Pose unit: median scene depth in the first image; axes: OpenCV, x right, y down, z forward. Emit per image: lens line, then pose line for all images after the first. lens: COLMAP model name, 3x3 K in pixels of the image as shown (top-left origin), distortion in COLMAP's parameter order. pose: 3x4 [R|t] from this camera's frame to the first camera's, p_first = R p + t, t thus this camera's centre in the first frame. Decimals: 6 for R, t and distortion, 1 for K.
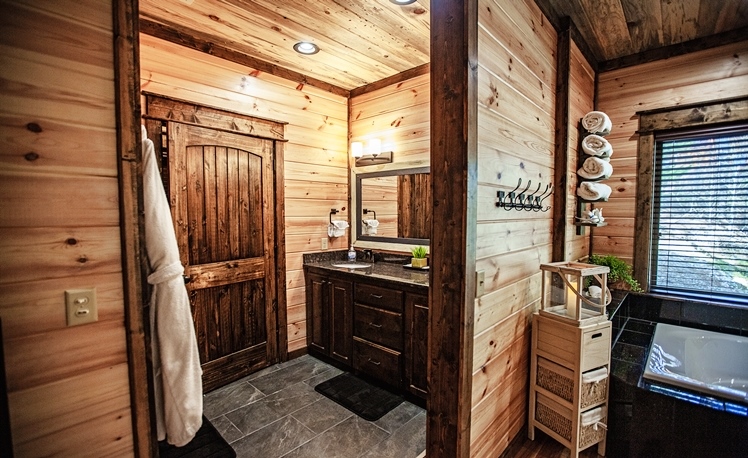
lens RADIAL K [[331.4, 0, 374.0], [0, 331.4, 229.0], [0, 0, 1]] dist [-0.058784, 0.018345]
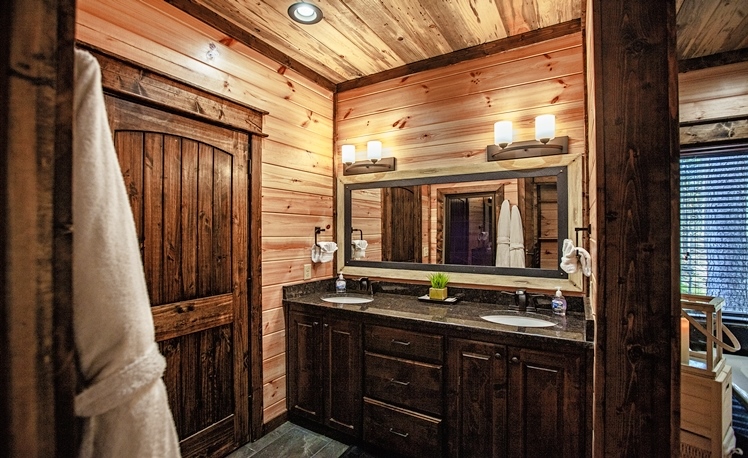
lens RADIAL K [[332.9, 0, 373.3], [0, 332.9, 226.8], [0, 0, 1]] dist [-0.050629, 0.012789]
pose [[0.979330, 0.002720, 0.202250, -0.179695], [0.010282, 0.997947, -0.063207, -0.010901], [-0.202007, 0.063980, 0.977292, 0.229533]]
